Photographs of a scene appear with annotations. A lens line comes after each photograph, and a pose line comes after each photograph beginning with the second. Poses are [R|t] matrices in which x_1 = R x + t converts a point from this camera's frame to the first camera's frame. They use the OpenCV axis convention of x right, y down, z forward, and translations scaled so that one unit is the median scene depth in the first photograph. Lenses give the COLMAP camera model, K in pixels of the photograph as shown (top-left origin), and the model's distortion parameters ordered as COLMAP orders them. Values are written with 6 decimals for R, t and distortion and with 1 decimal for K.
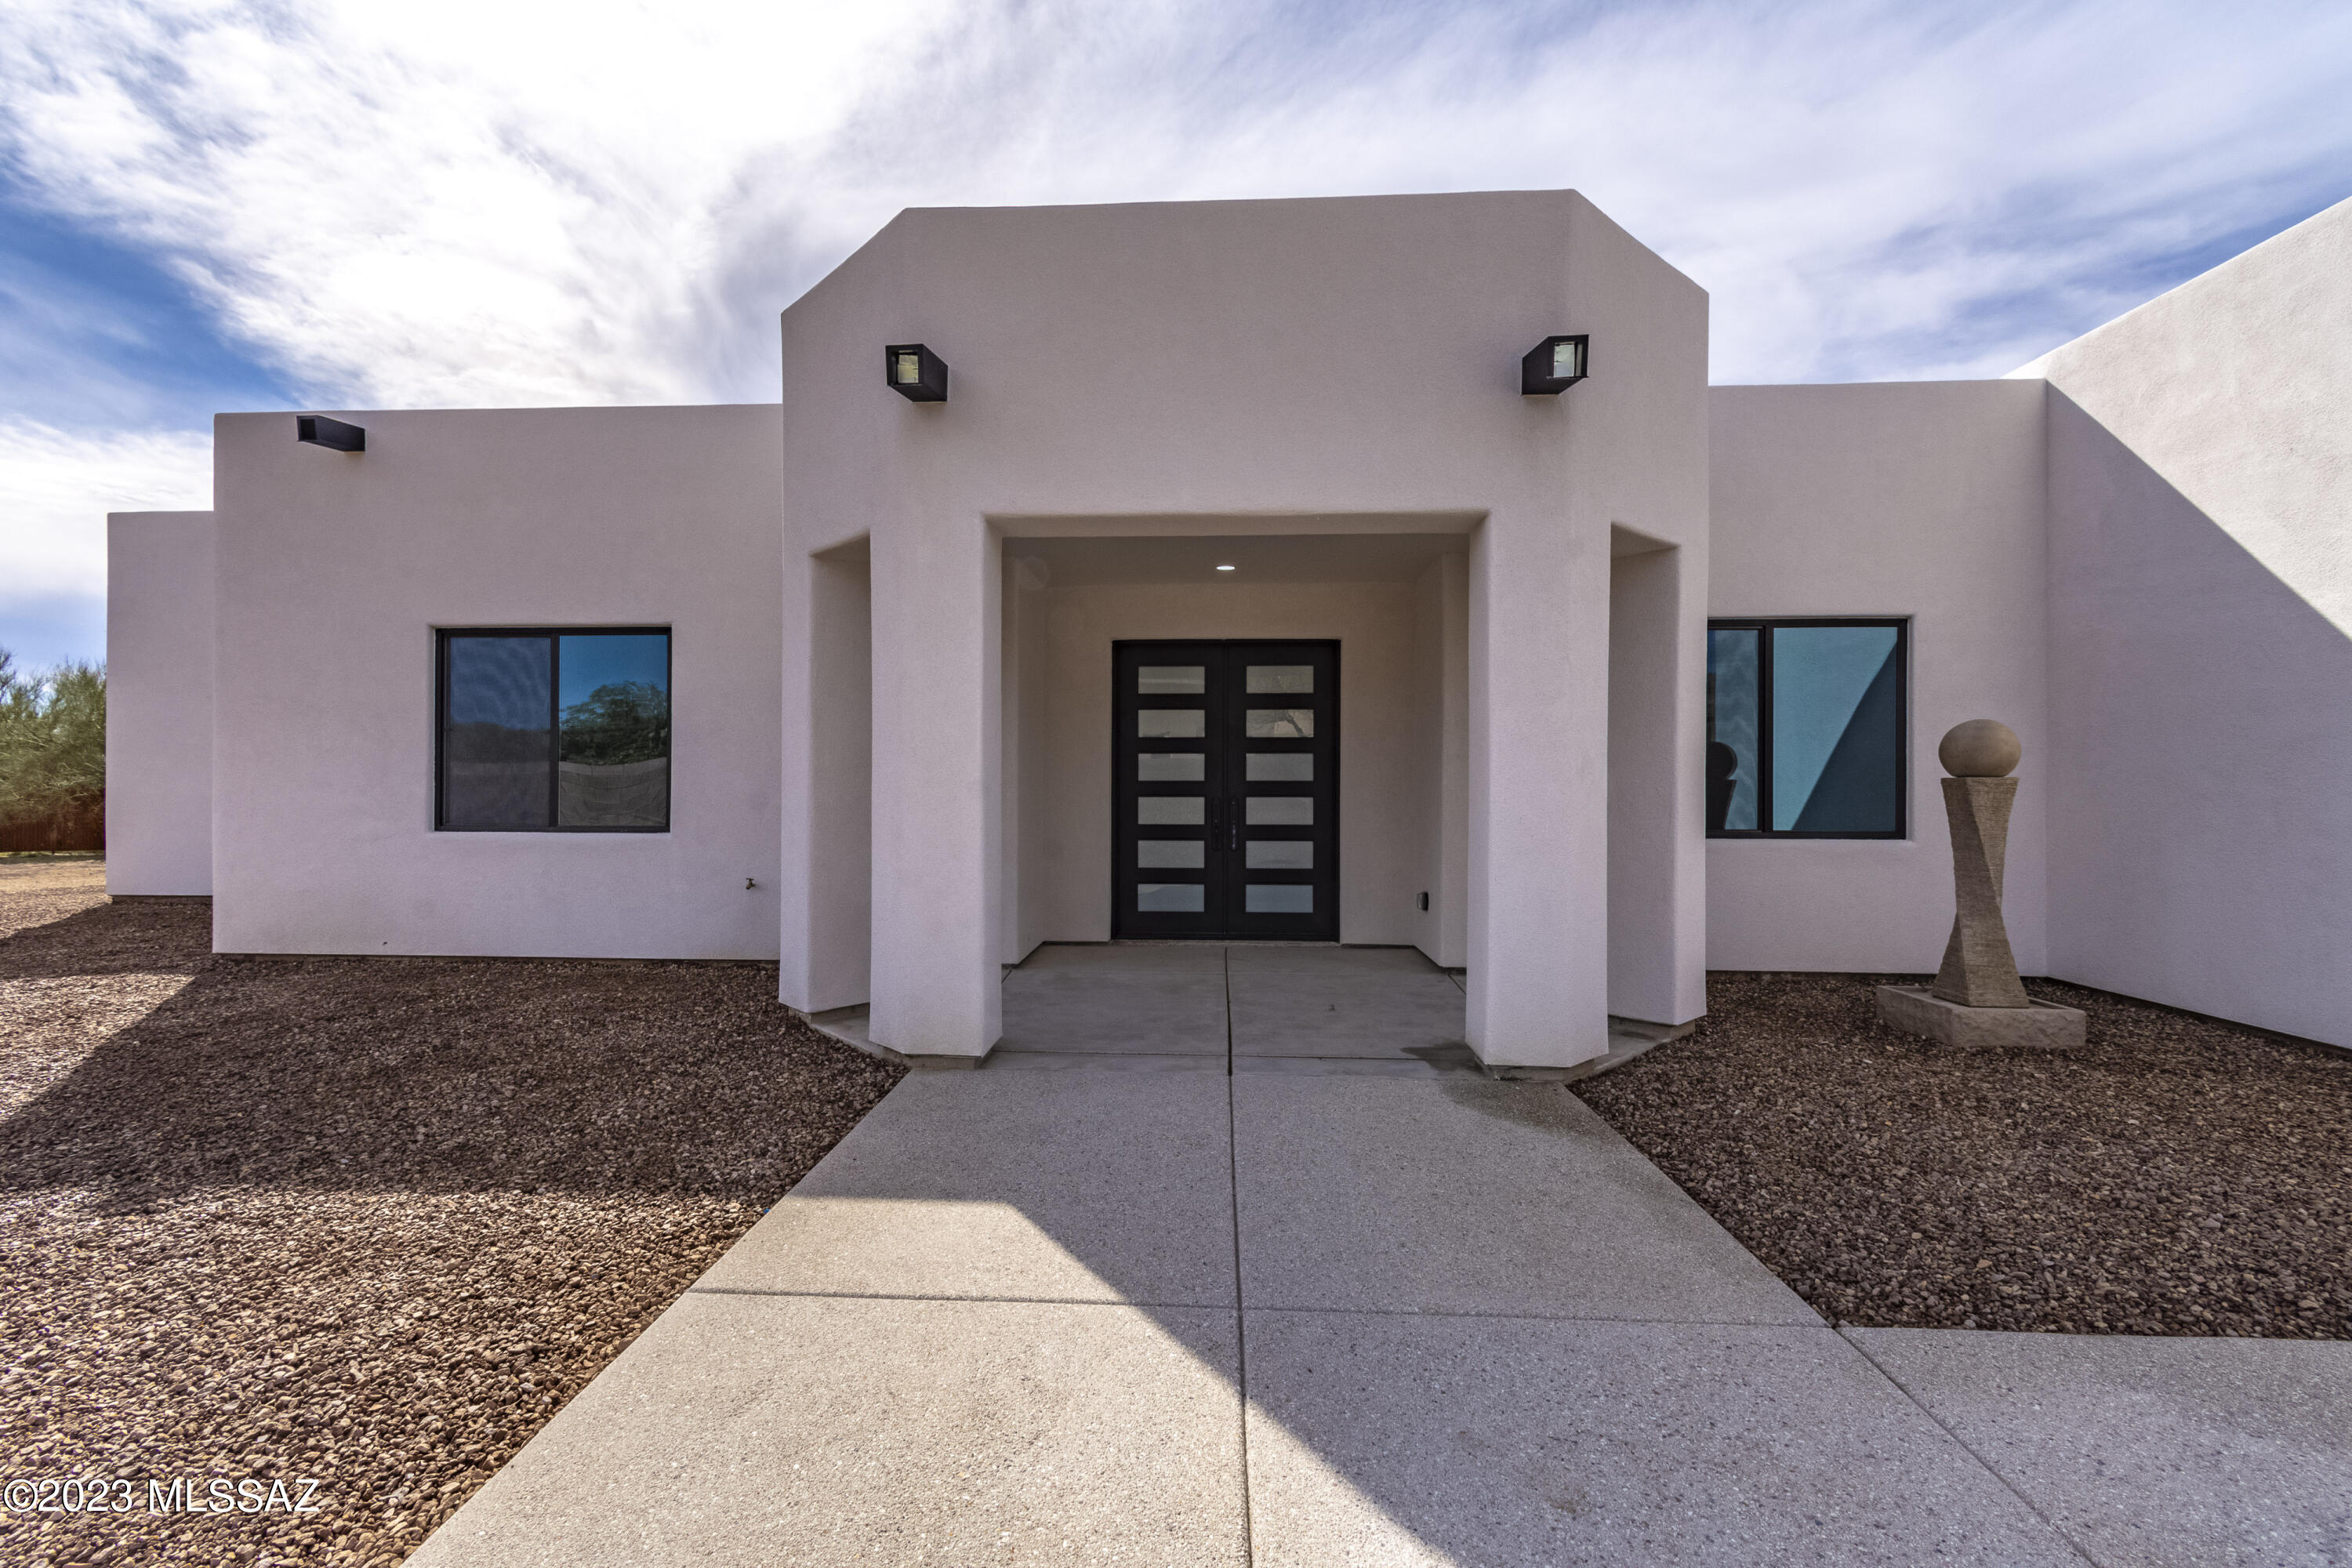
lens RADIAL K [[1057.7, 0, 1164.1], [0, 1057.7, 770.6], [0, 0, 1]] dist [0.005617, -0.000520]
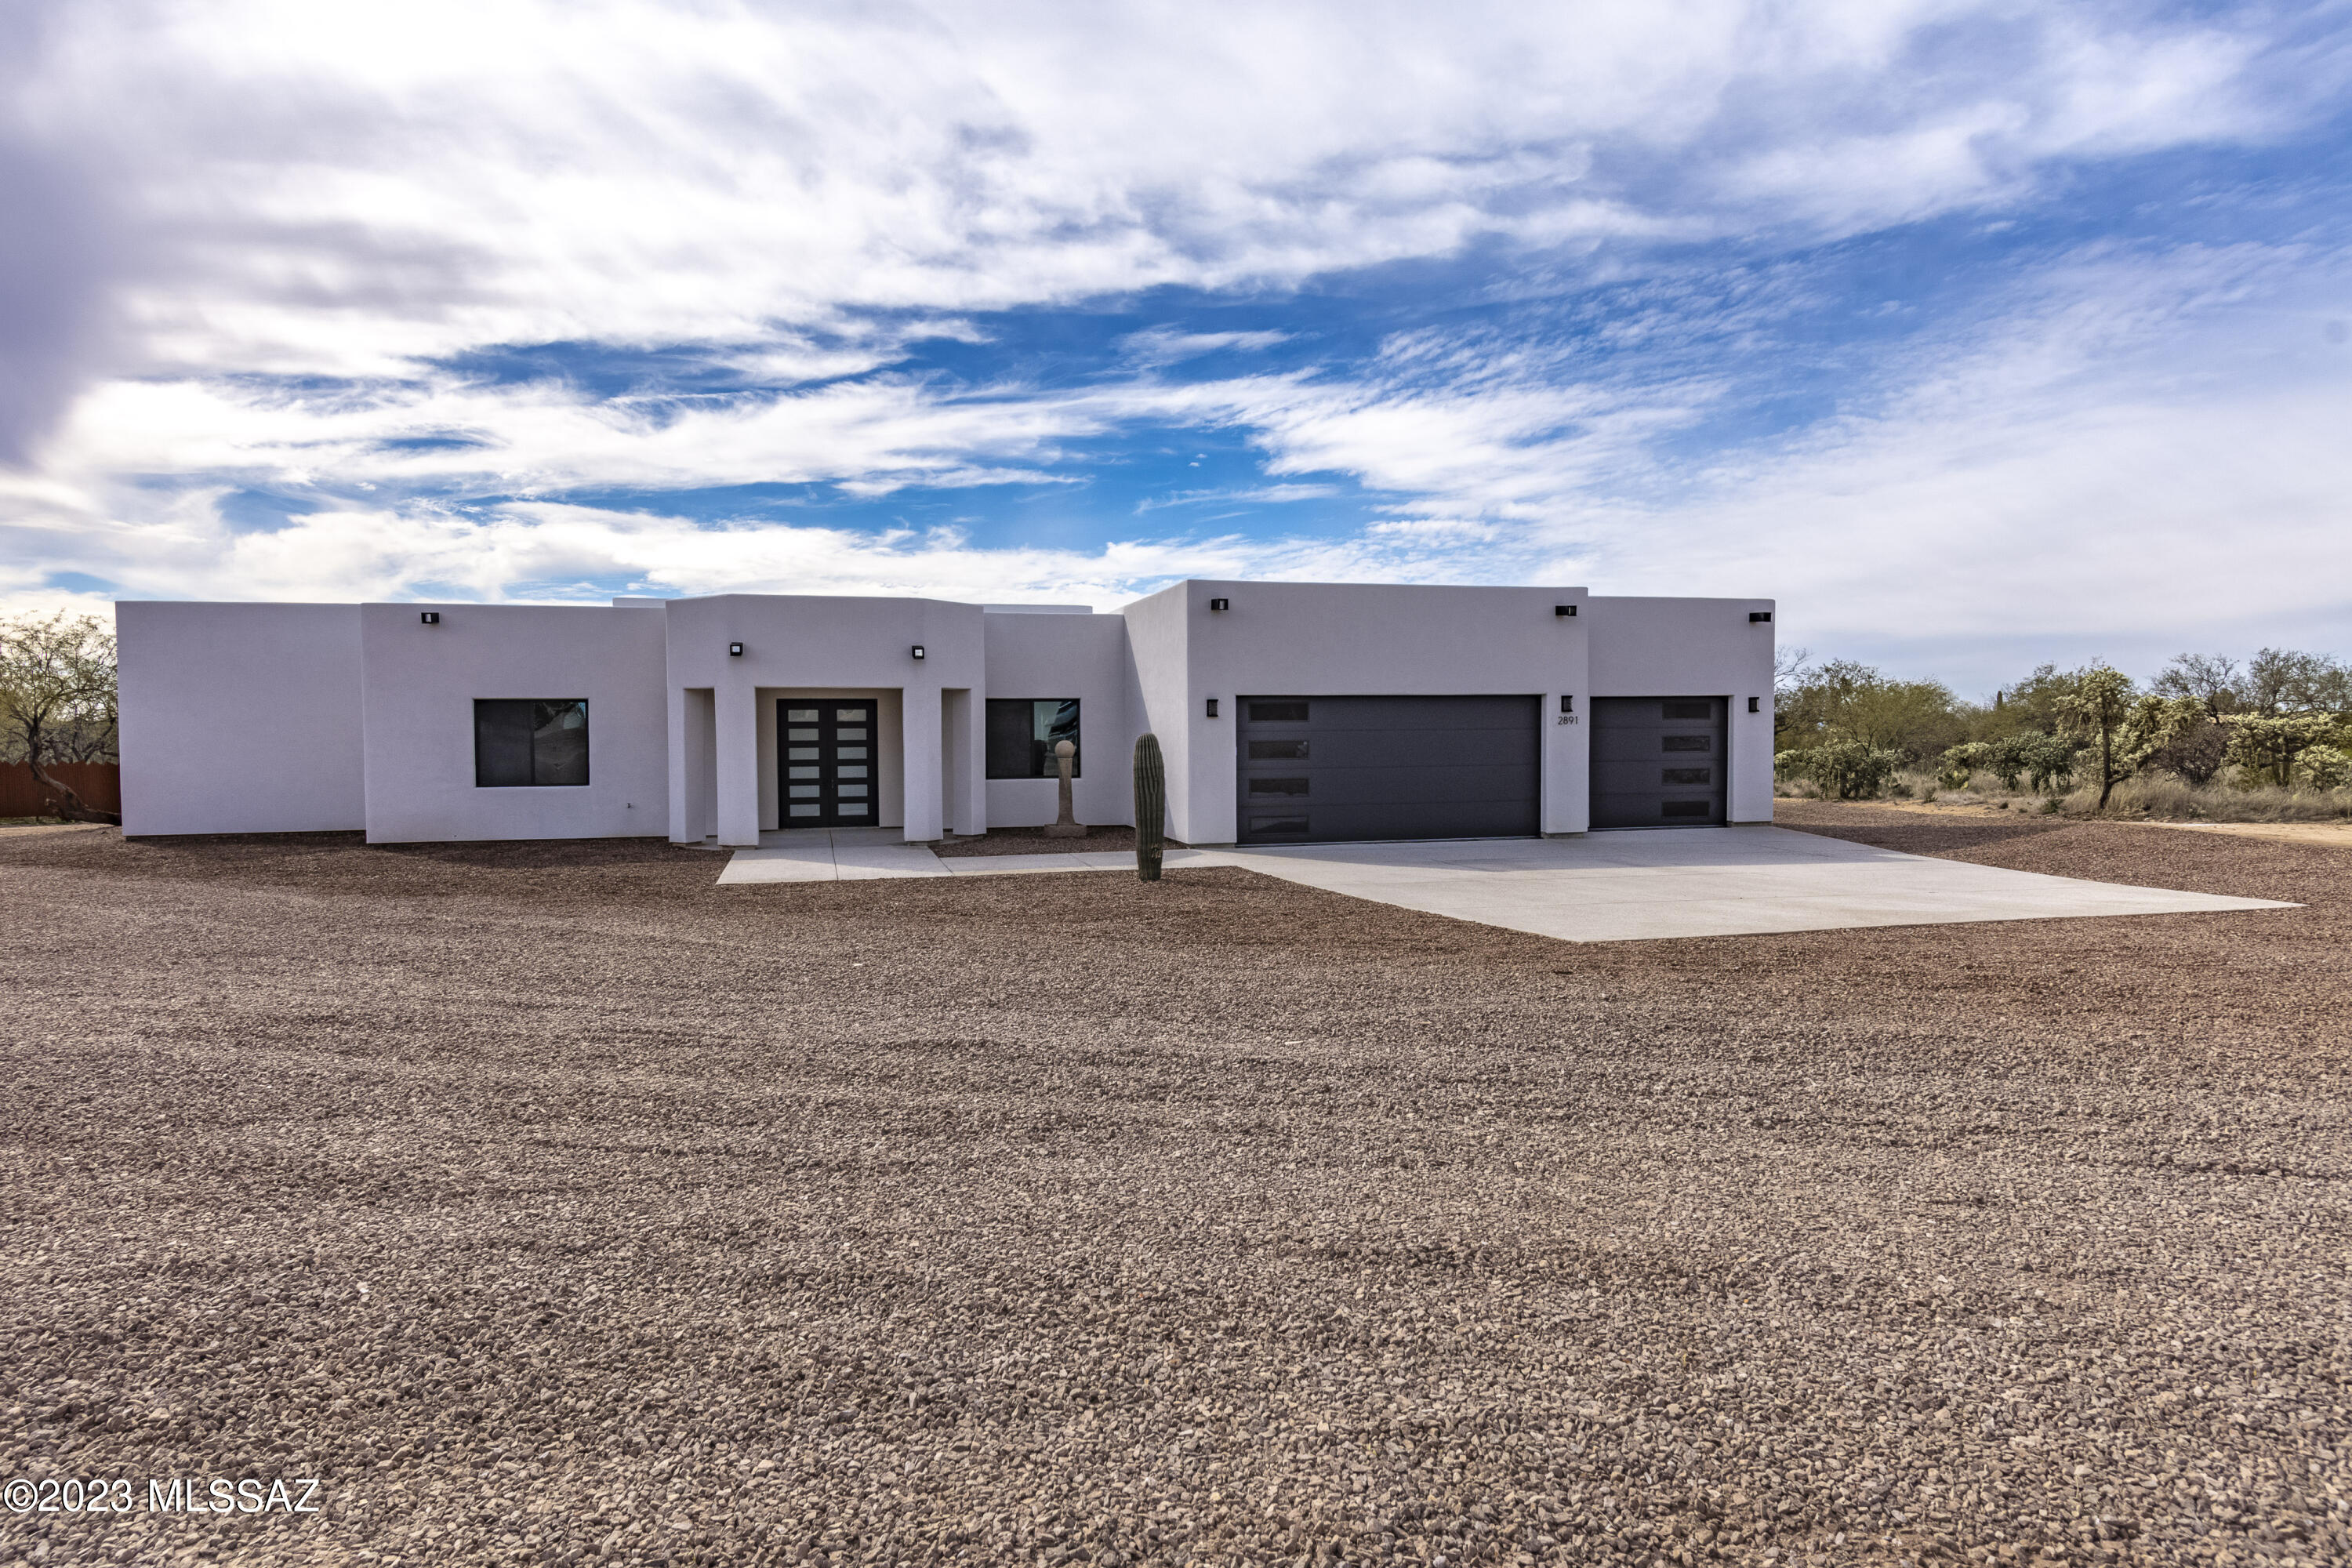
lens RADIAL K [[1309.3, 0, 1166.5], [0, 1309.3, 804.5], [0, 0, 1]] dist [-0.002054, 0.004275]
pose [[0.950469, -0.025527, 0.309768, -0.130832], [0.005047, 0.997758, 0.066734, -0.080081], [-0.310777, -0.061865, 0.948467, -1.989746]]
